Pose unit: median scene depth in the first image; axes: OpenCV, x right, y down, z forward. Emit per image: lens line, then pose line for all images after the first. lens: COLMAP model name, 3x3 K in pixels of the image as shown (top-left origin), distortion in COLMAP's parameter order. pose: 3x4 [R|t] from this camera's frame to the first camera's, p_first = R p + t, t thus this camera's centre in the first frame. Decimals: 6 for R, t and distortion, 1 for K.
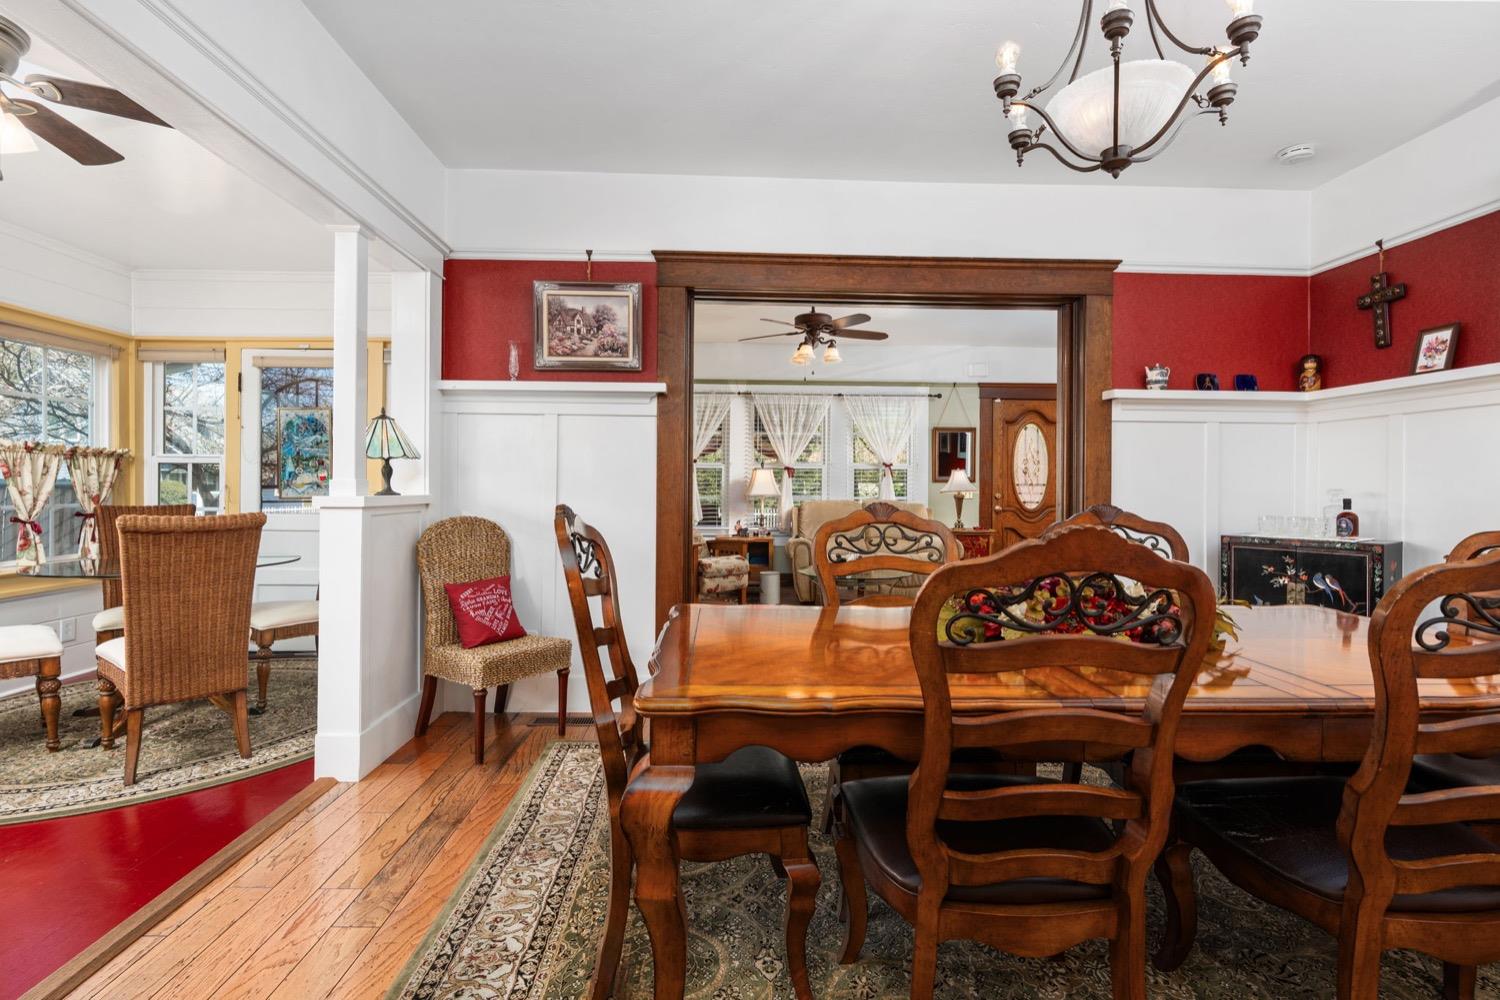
lens RADIAL K [[697.1, 0, 747.0], [0, 697.1, 490.8], [0, 0, 1]] dist [-0.005495, 0.001650]
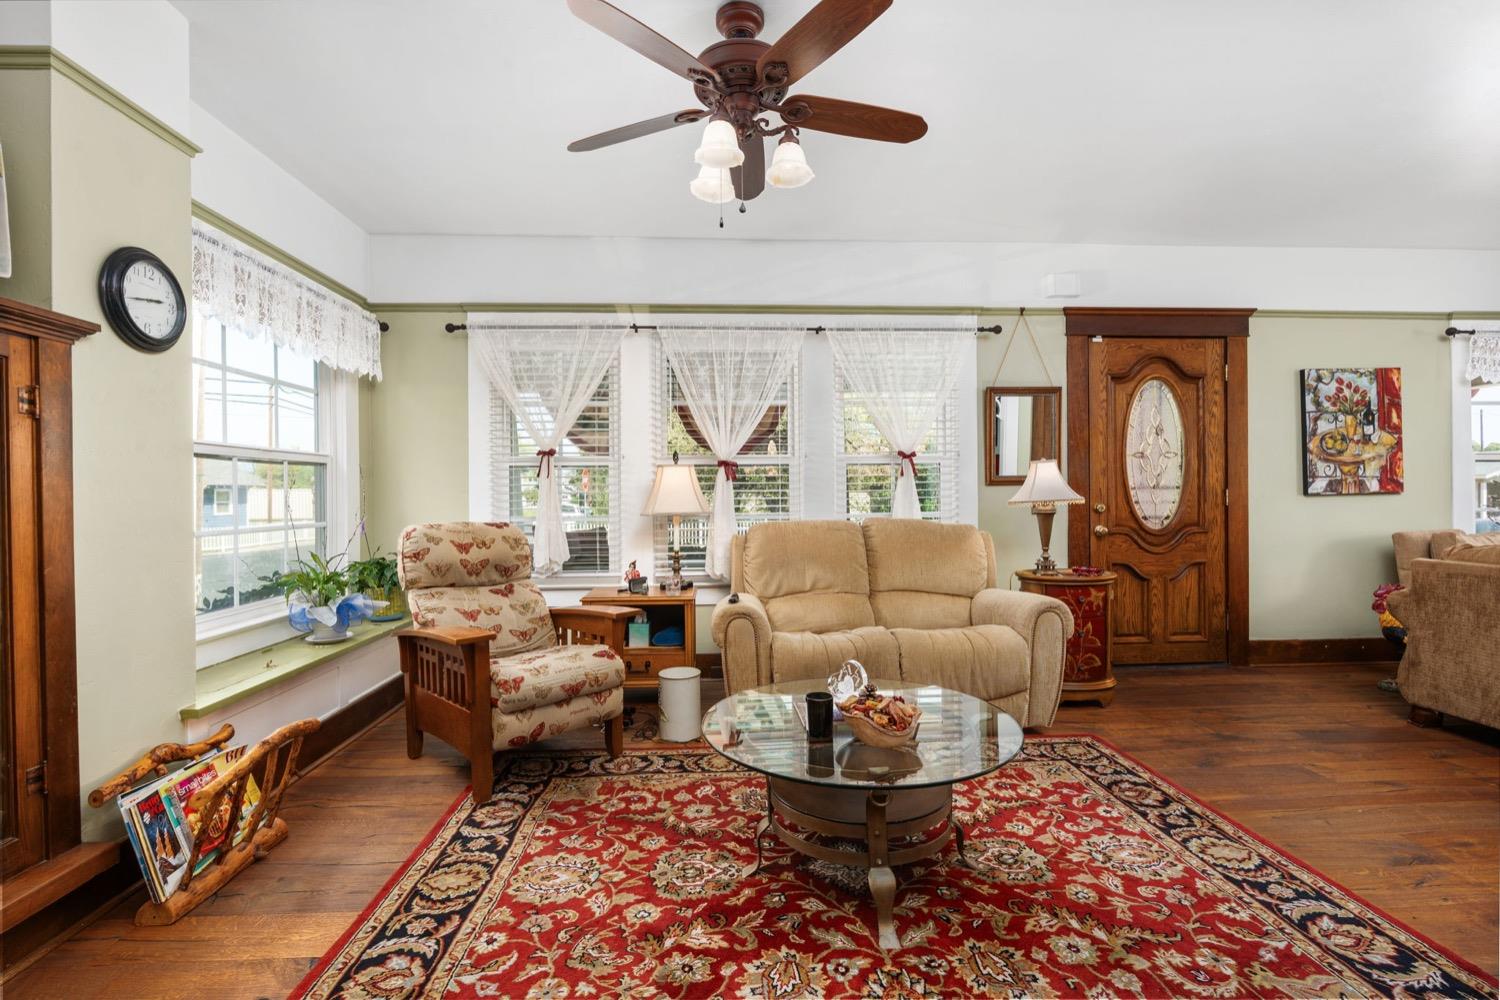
lens RADIAL K [[697.1, 0, 741.3], [0, 697.1, 499.6], [0, 0, 1]] dist [-0.005495, 0.001650]
pose [[0.999830, -0.015718, 0.009653, 0.064119], [0.015762, 0.999866, -0.004436, -0.001343], [-0.009582, 0.004587, 0.999944, 0.444389]]
